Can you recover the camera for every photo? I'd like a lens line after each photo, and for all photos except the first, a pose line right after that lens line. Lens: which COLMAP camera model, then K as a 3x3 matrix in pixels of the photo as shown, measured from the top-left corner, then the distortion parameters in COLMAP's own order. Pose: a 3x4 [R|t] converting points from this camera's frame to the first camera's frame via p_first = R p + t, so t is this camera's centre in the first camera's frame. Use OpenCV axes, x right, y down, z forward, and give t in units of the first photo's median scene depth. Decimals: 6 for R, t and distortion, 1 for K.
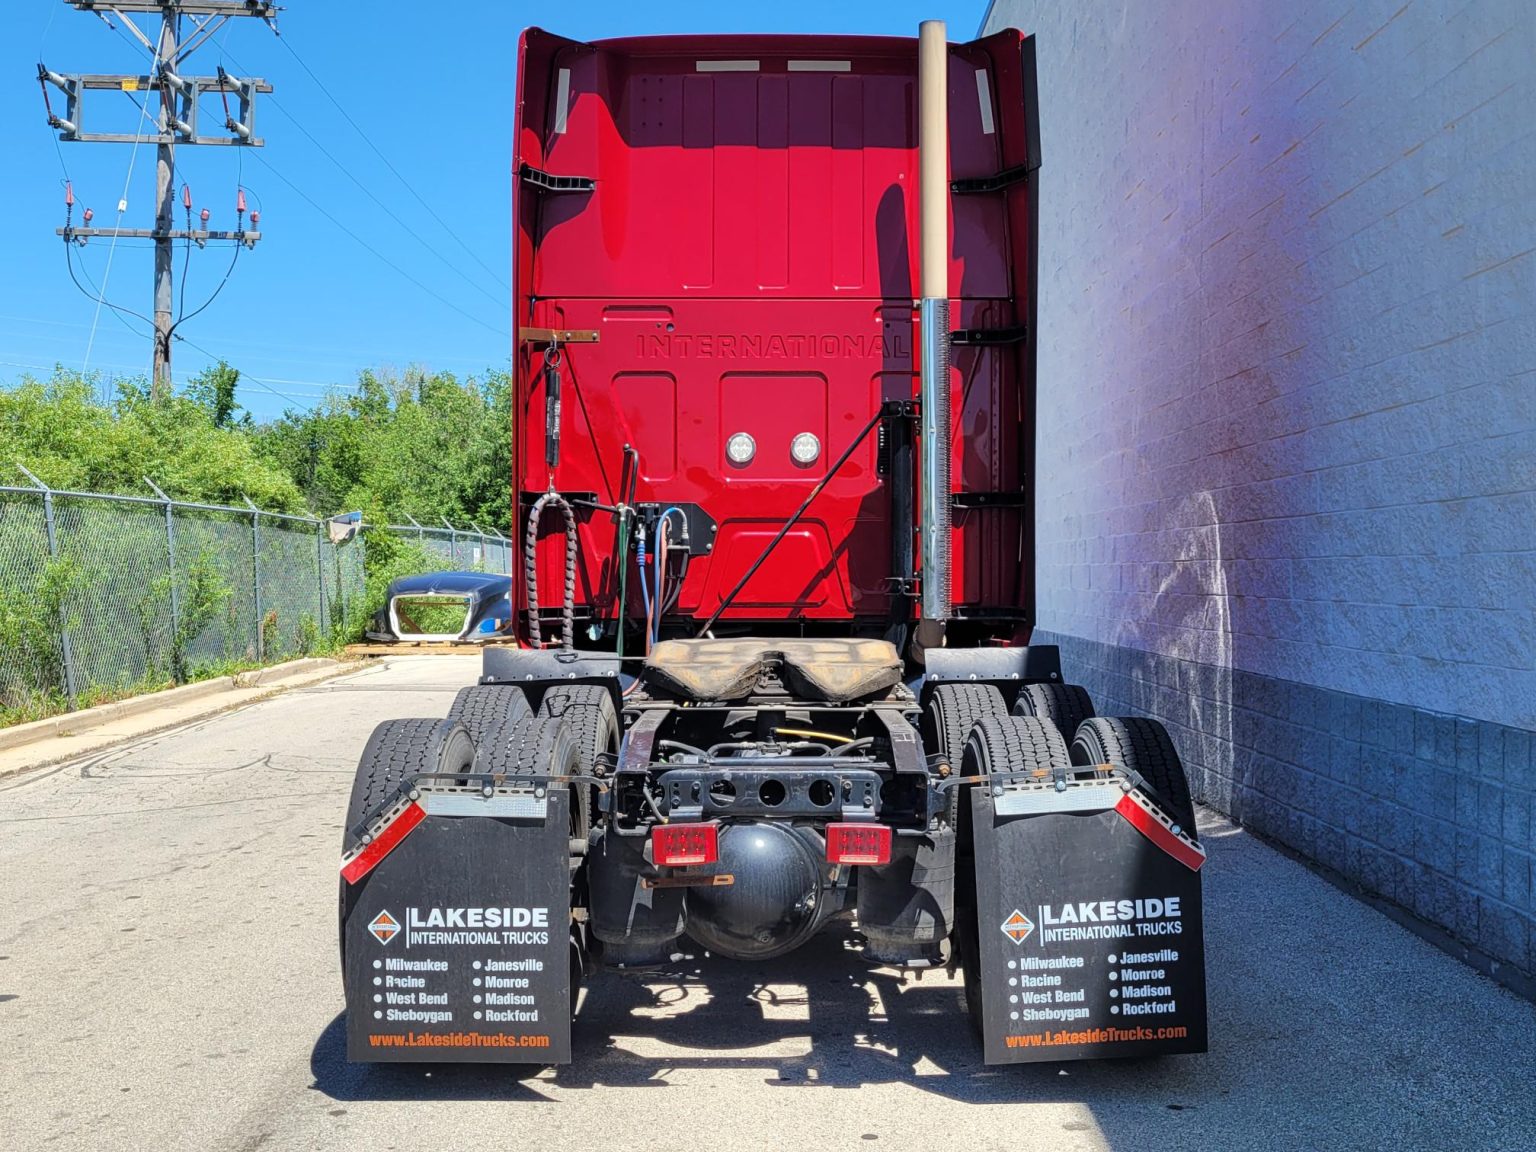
lens RADIAL K [[1094.5, 0, 791.9], [0, 1094.5, 576.2], [0, 0, 1]] dist [0.024516, -0.004869]
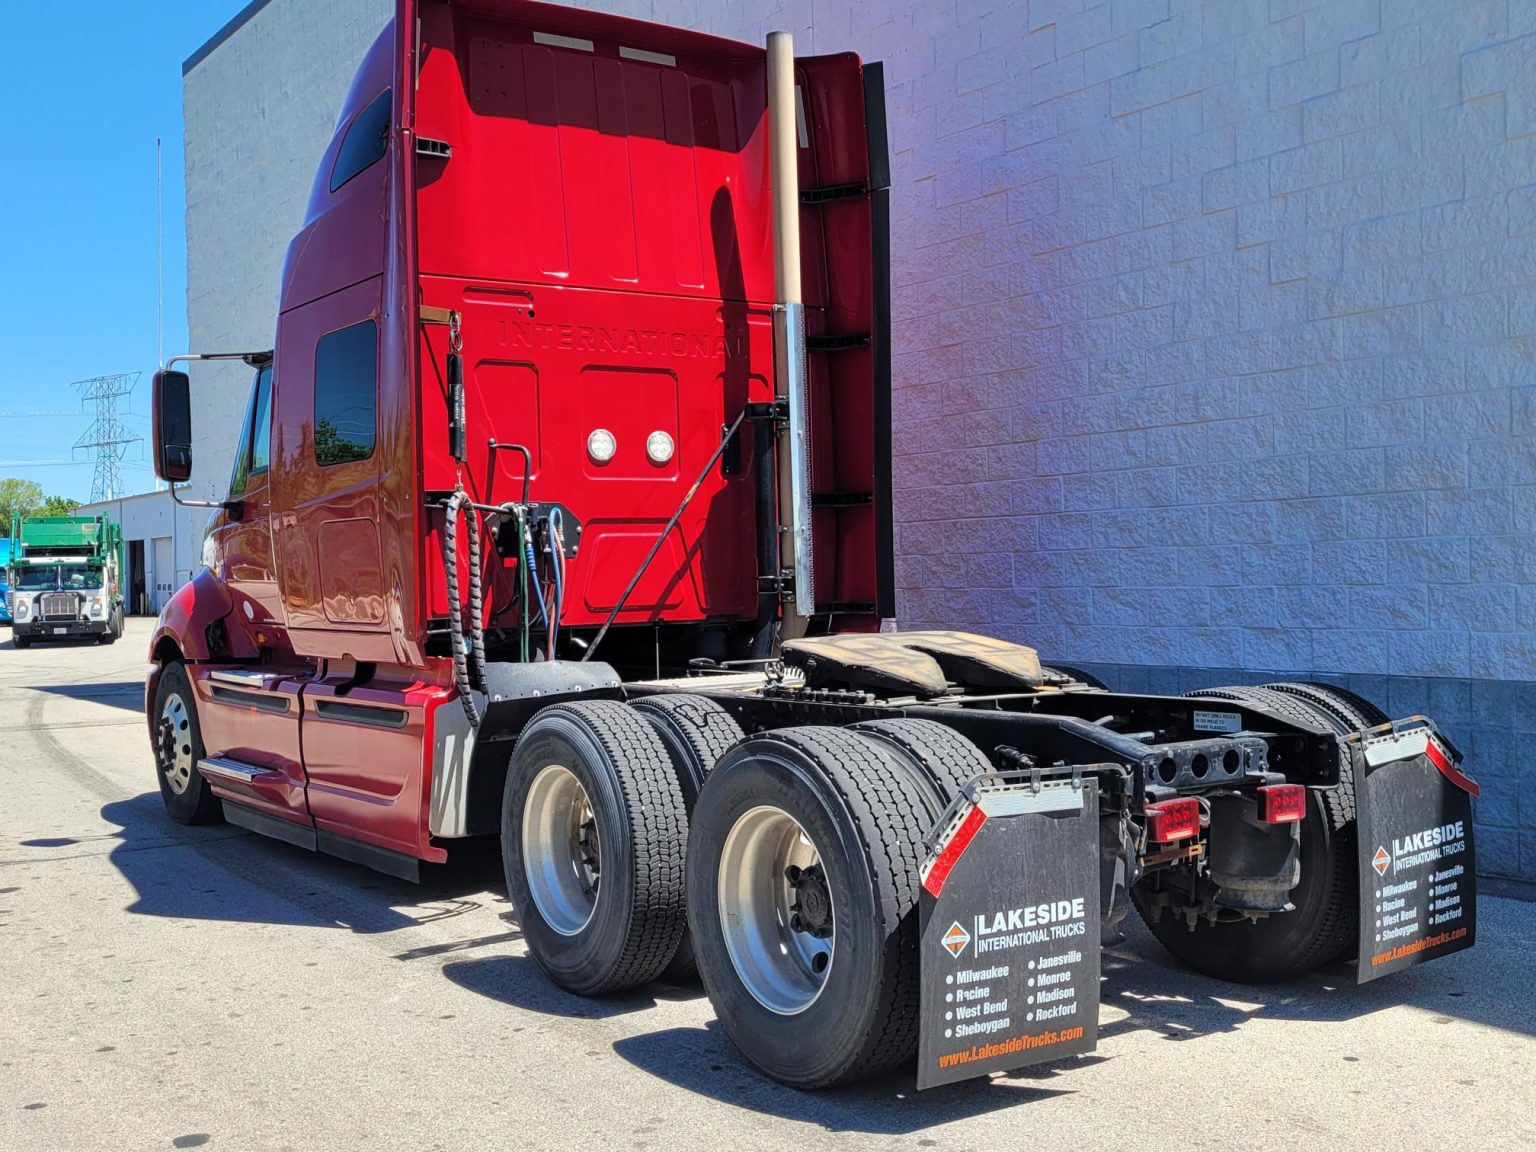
lens RADIAL K [[1094.5, 0, 791.9], [0, 1094.5, 576.2], [0, 0, 1]] dist [0.024516, -0.004869]
pose [[0.920178, -0.026759, 0.390584, -0.806694], [0.028169, 0.999601, 0.002119, -0.000826], [-0.390485, 0.009052, 0.920565, 0.167912]]
